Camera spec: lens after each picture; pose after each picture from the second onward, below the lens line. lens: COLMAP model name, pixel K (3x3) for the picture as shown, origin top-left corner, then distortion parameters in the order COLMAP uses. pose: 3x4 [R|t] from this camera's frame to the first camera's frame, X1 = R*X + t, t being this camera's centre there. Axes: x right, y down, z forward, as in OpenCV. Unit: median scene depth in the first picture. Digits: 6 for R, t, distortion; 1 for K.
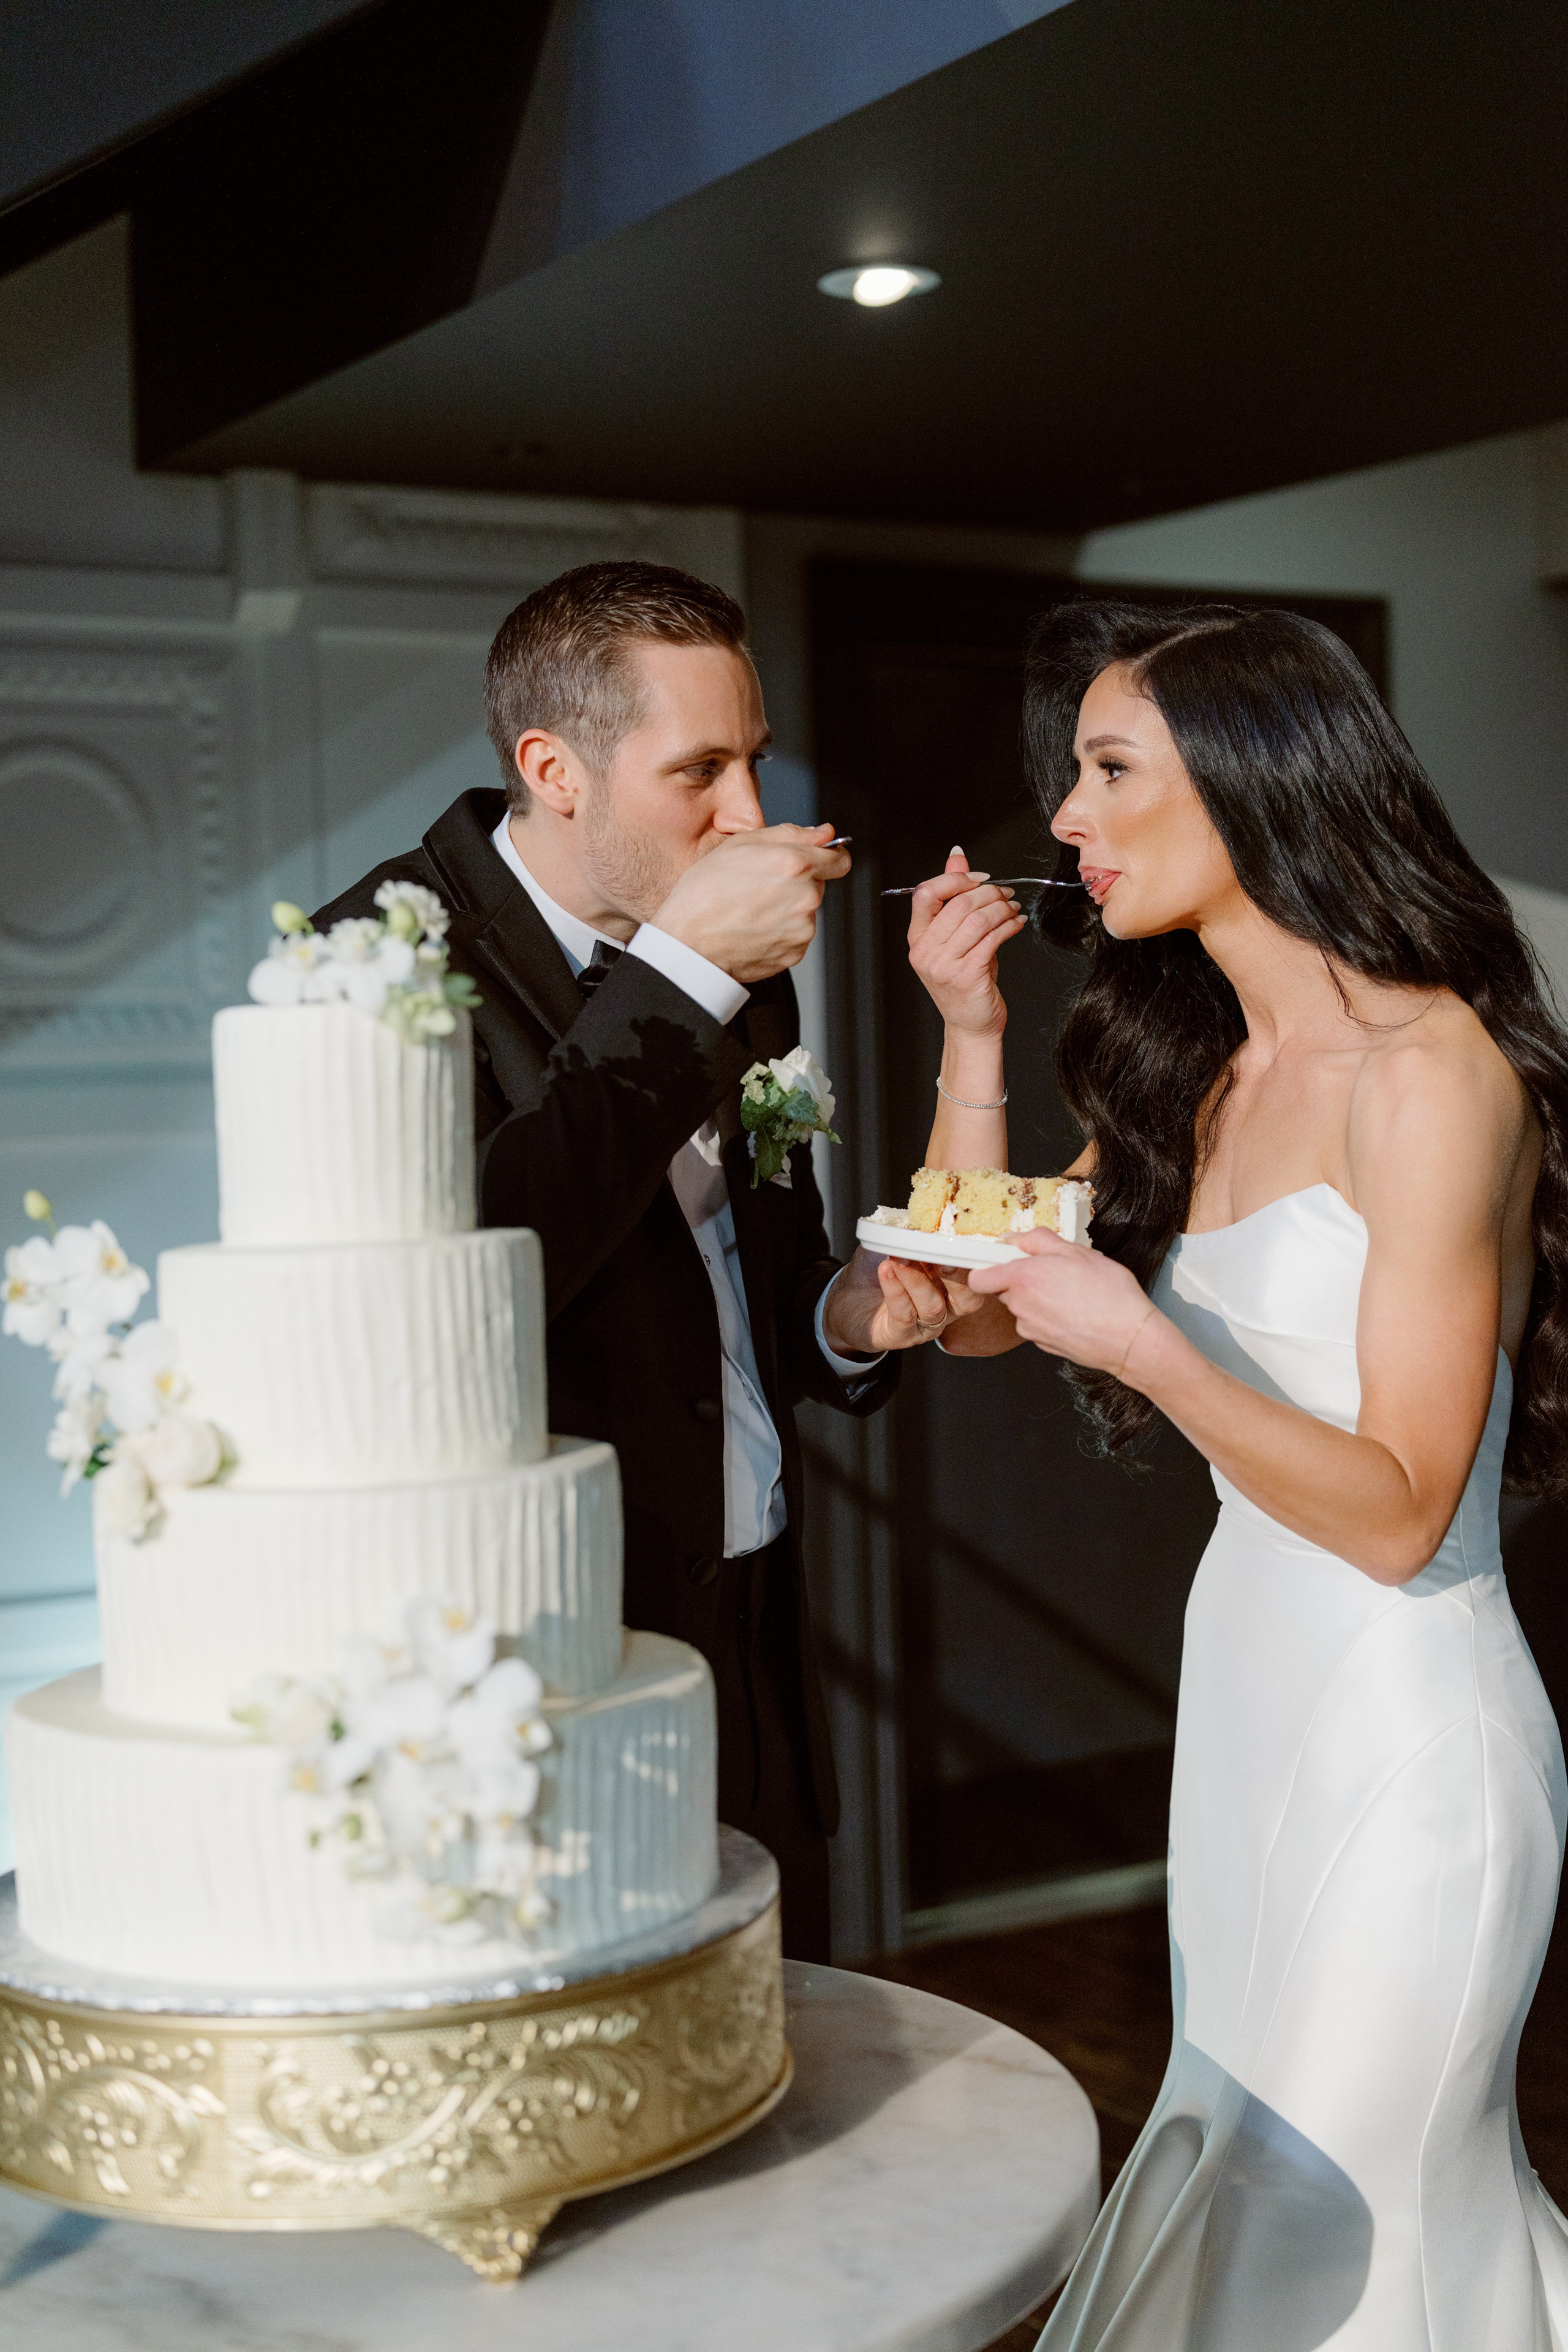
lens RADIAL K [[3225.7, 0, 784.0], [0, 3225.7, 1176.0], [0, 0, 1]] dist [-0.023872, 0.030448]
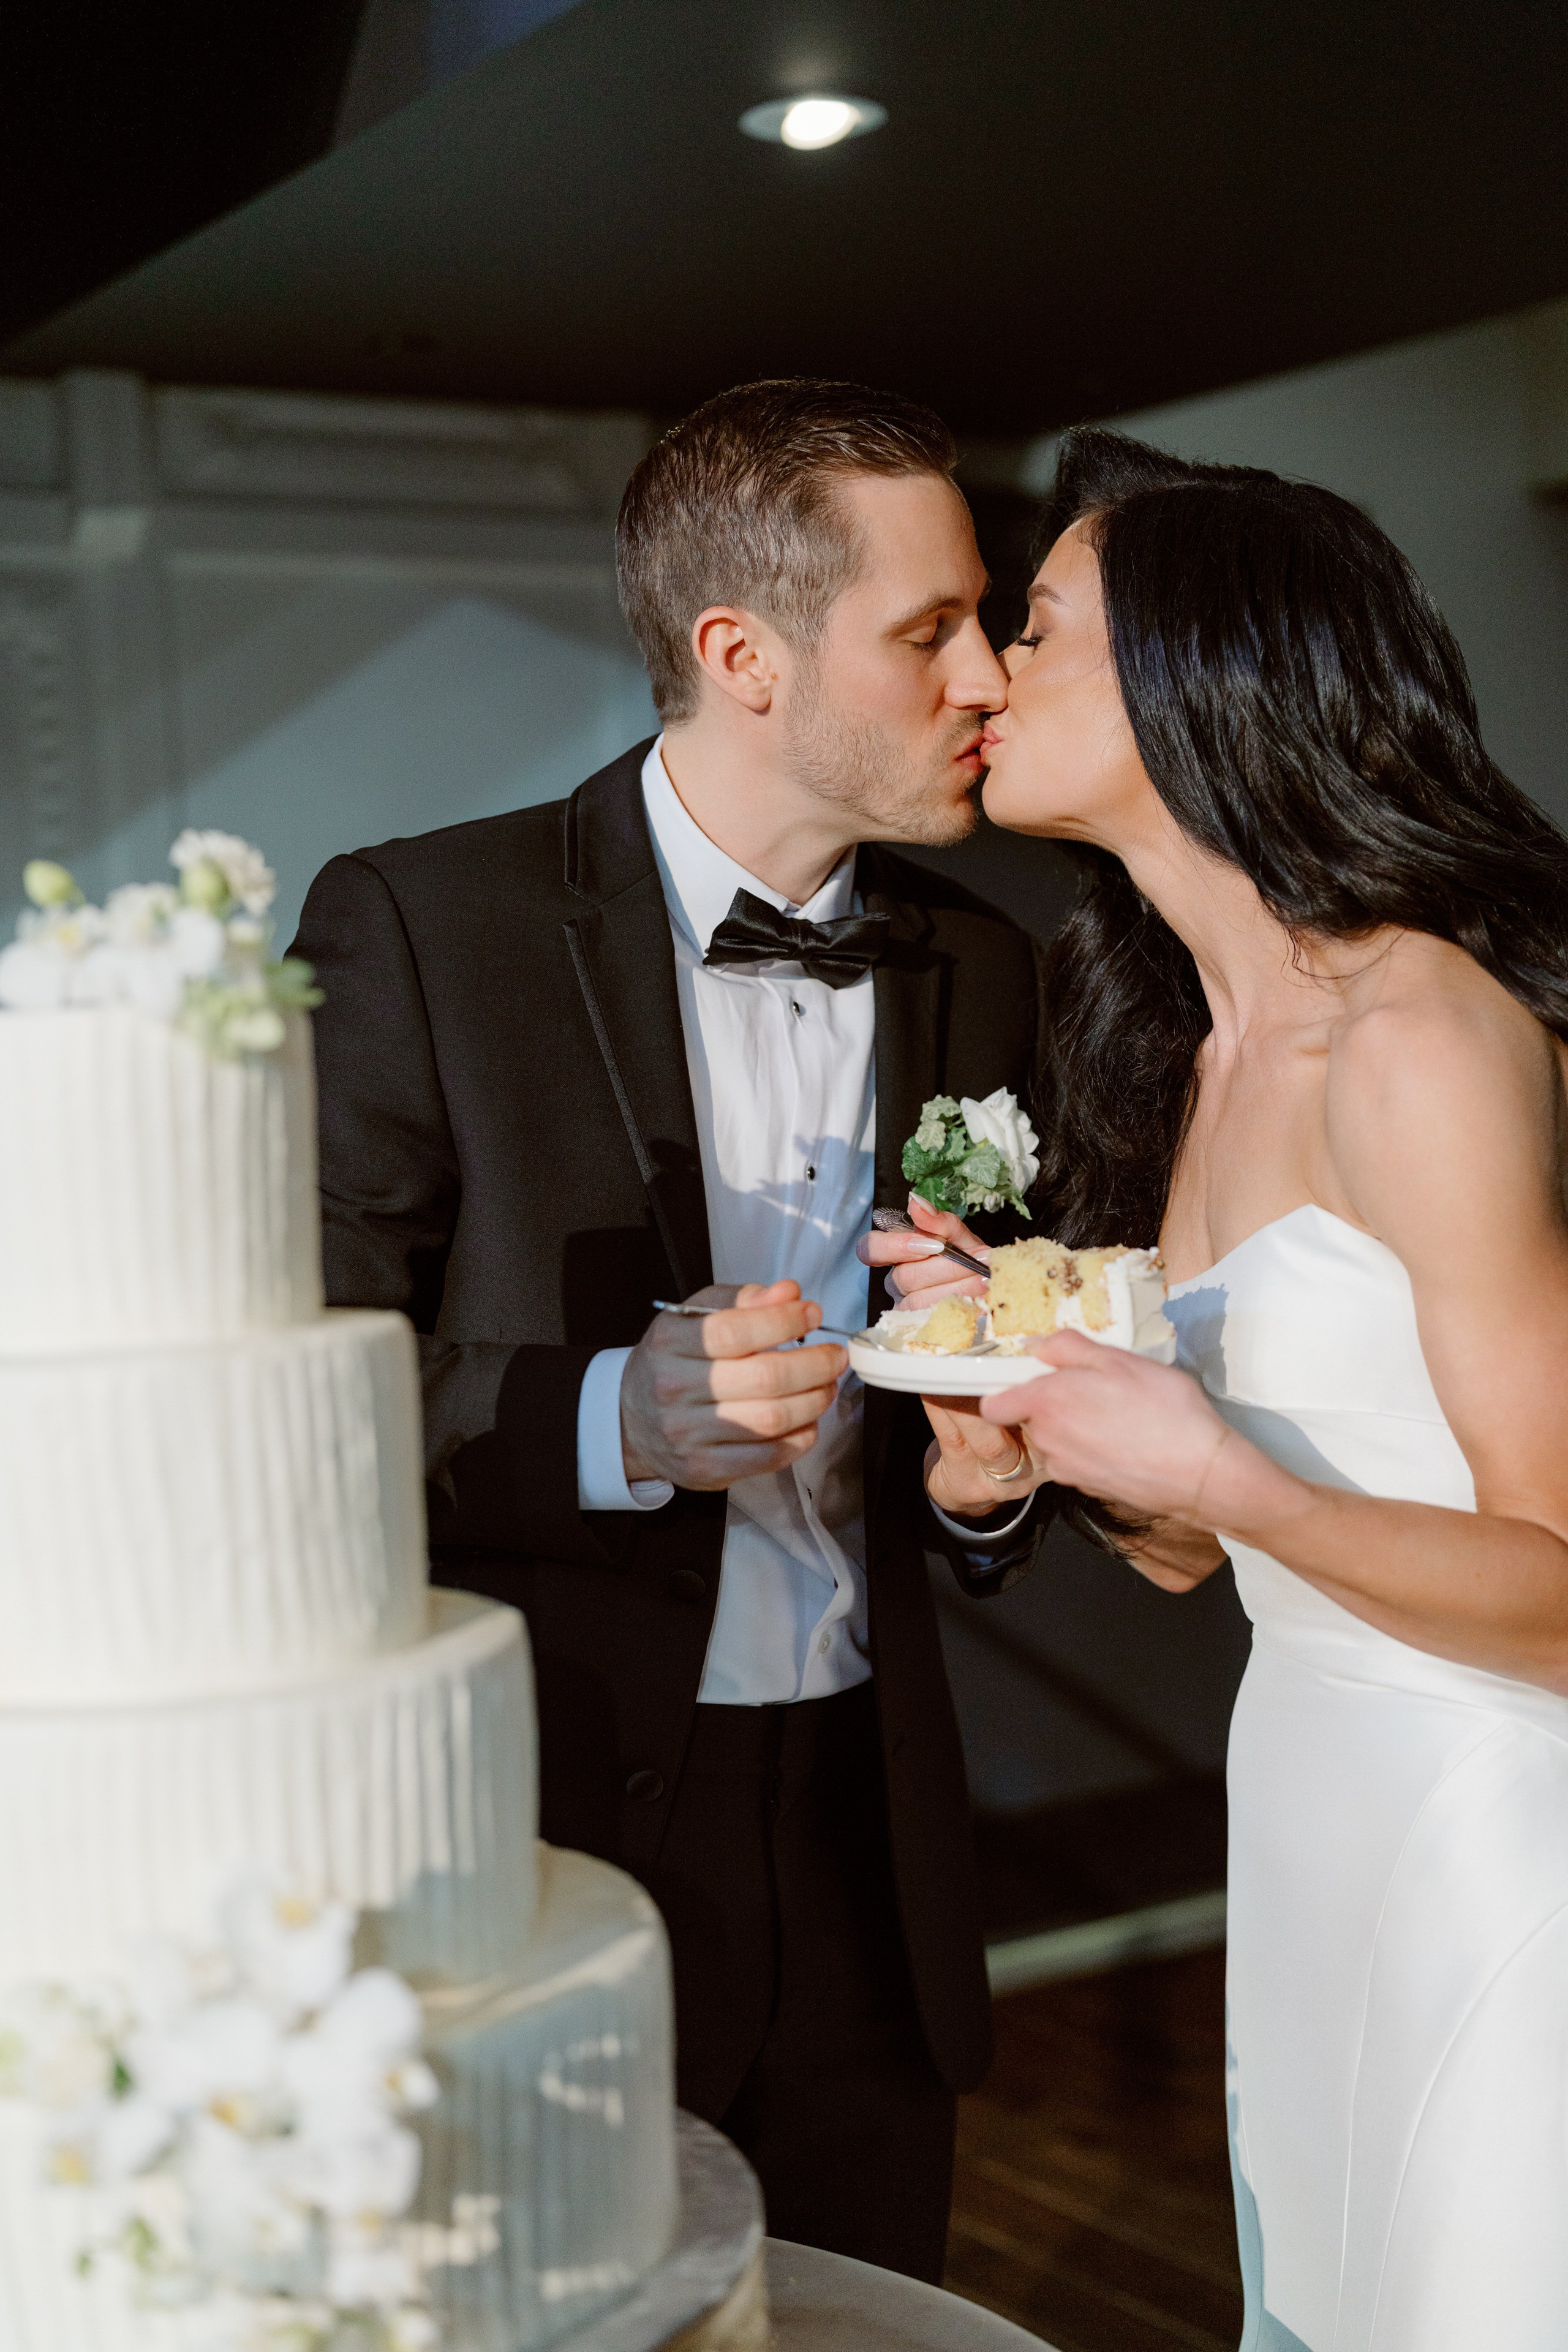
lens RADIAL K [[3225.7, 0, 784.0], [0, 3225.7, 1176.0], [0, 0, 1]] dist [-0.023872, 0.030448]
pose [[0.999442, -0.019193, 0.027349, -0.012927], [0.018843, 0.999738, 0.013013, -0.023548], [-0.027592, -0.012490, 0.999541, 0.301816]]
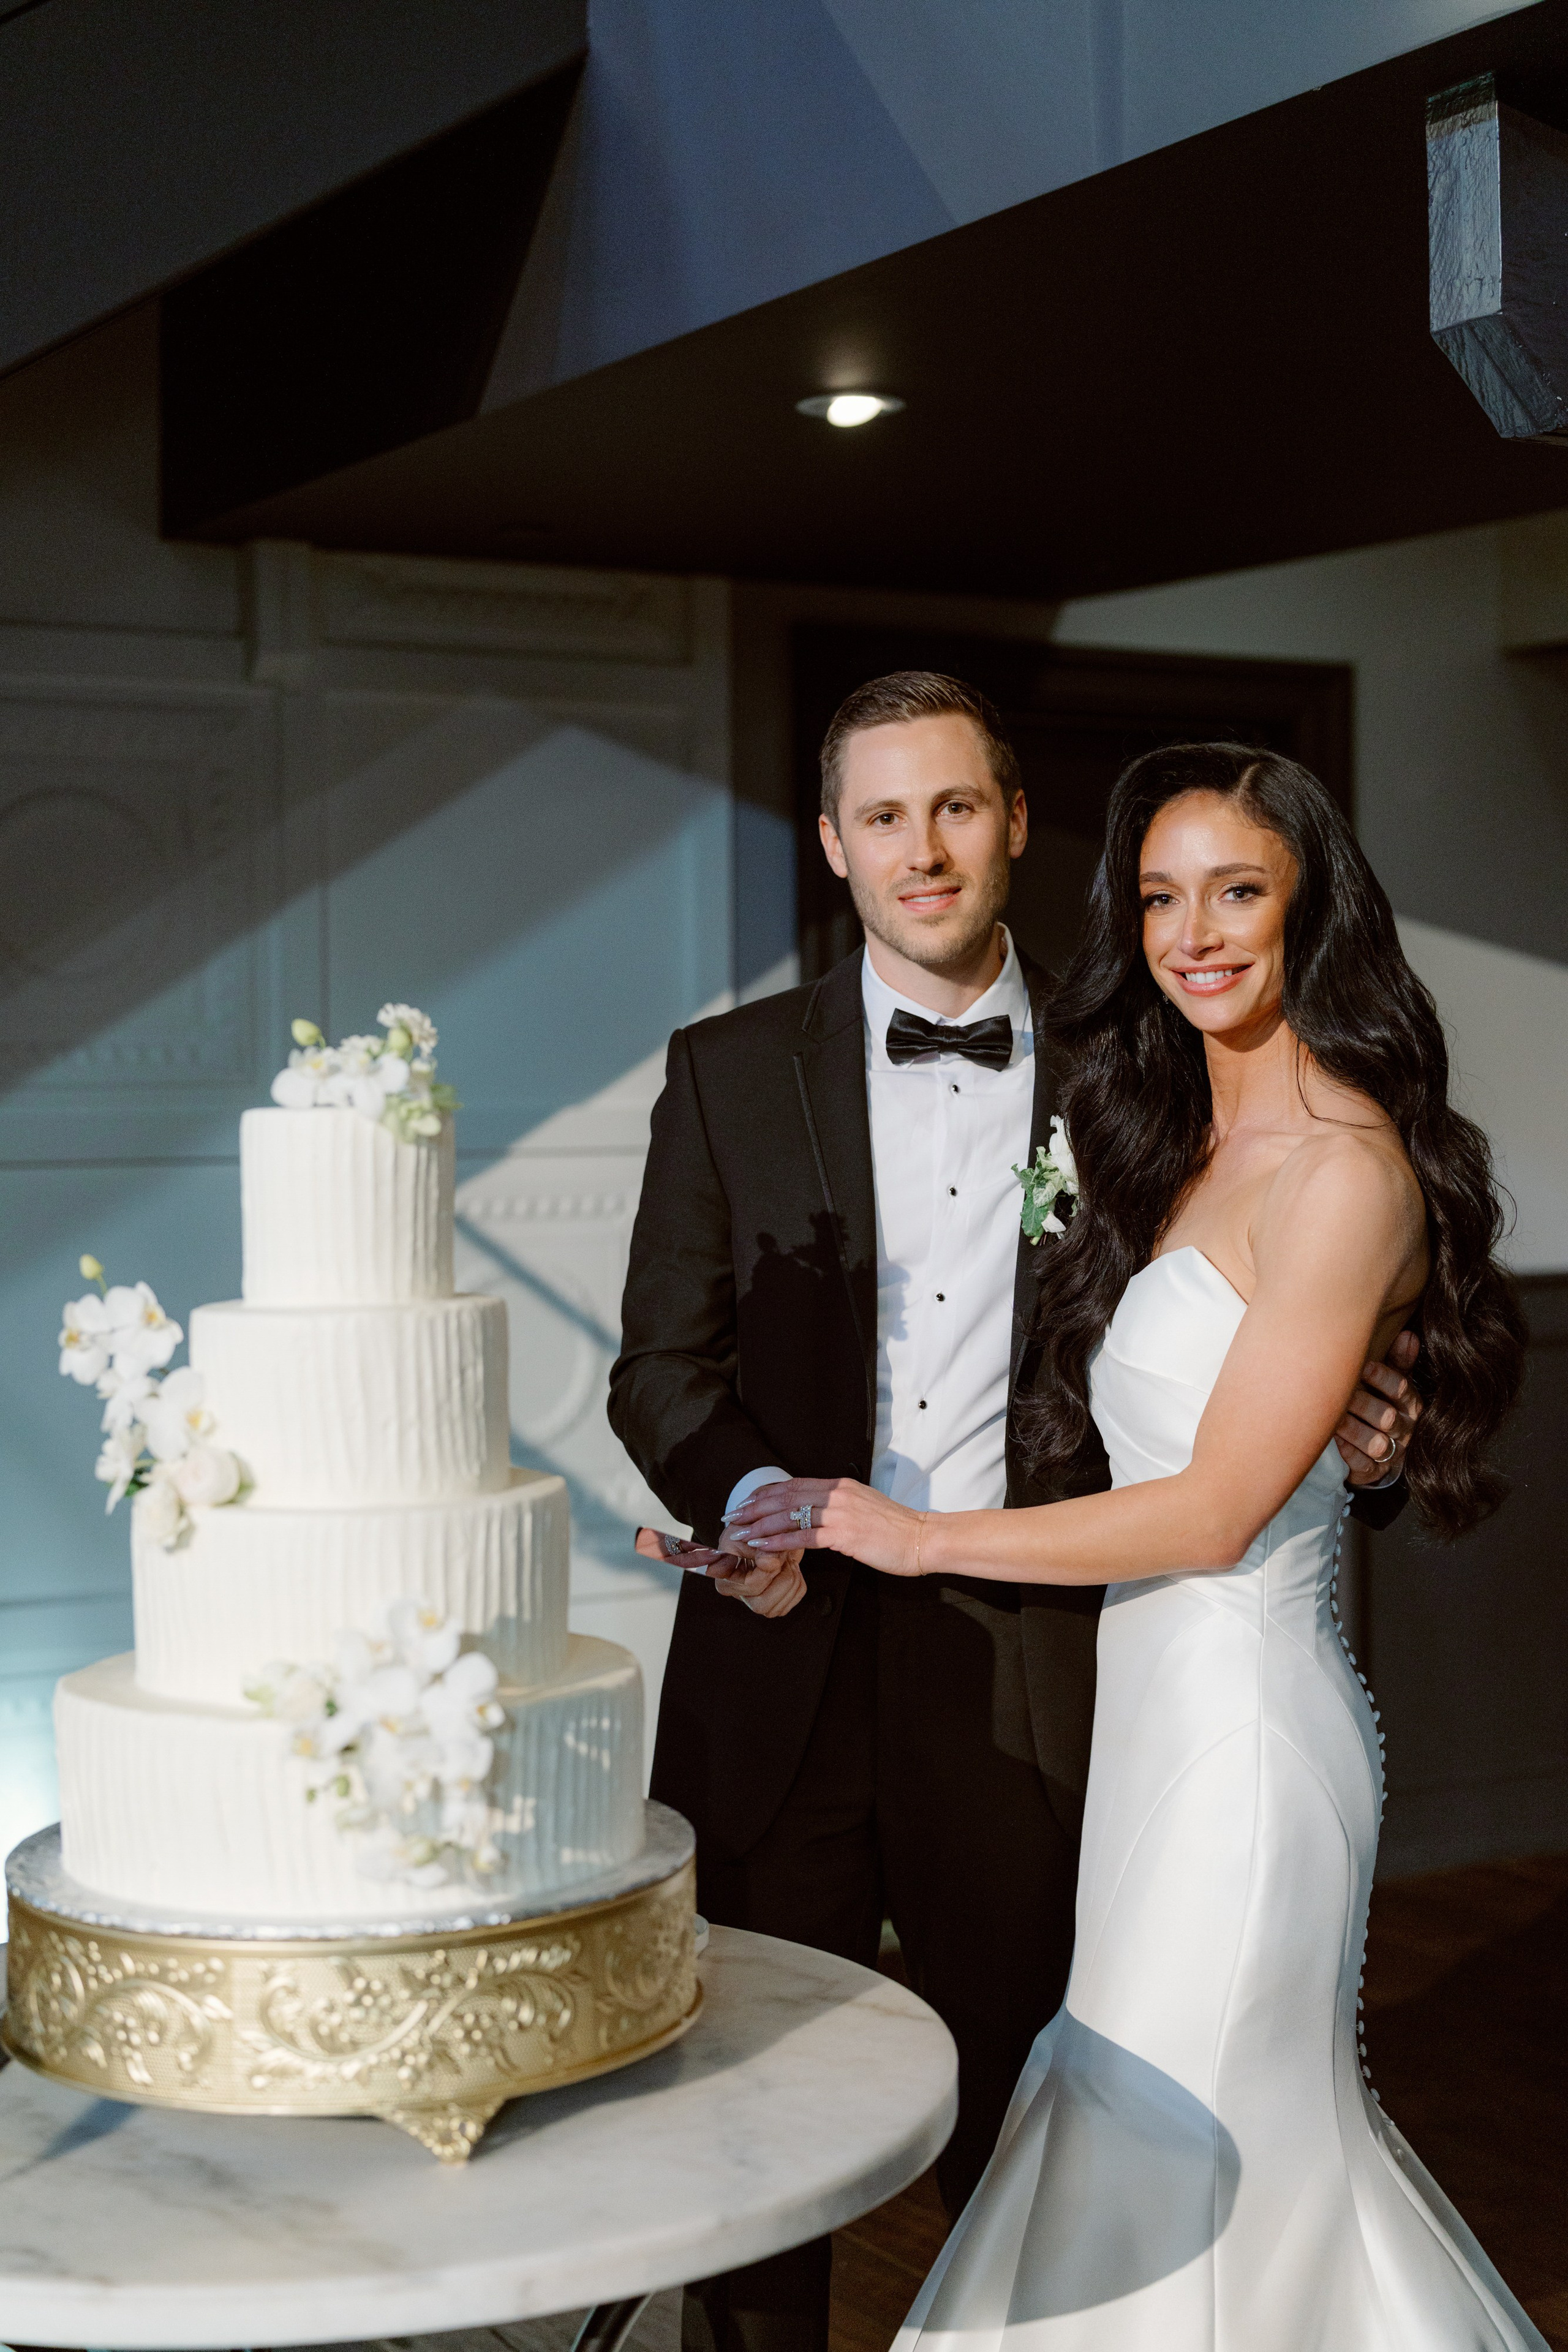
lens RADIAL K [[3384.2, 0, 773.3], [0, 3384.2, 1086.7], [0, 0, 1]] dist [-0.023426, -0.022001]
pose [[0.999762, 0.020570, -0.007293, 0.032548], [-0.020752, 0.999450, -0.025870, -0.032896], [0.006757, 0.026015, 0.999639, -0.277073]]
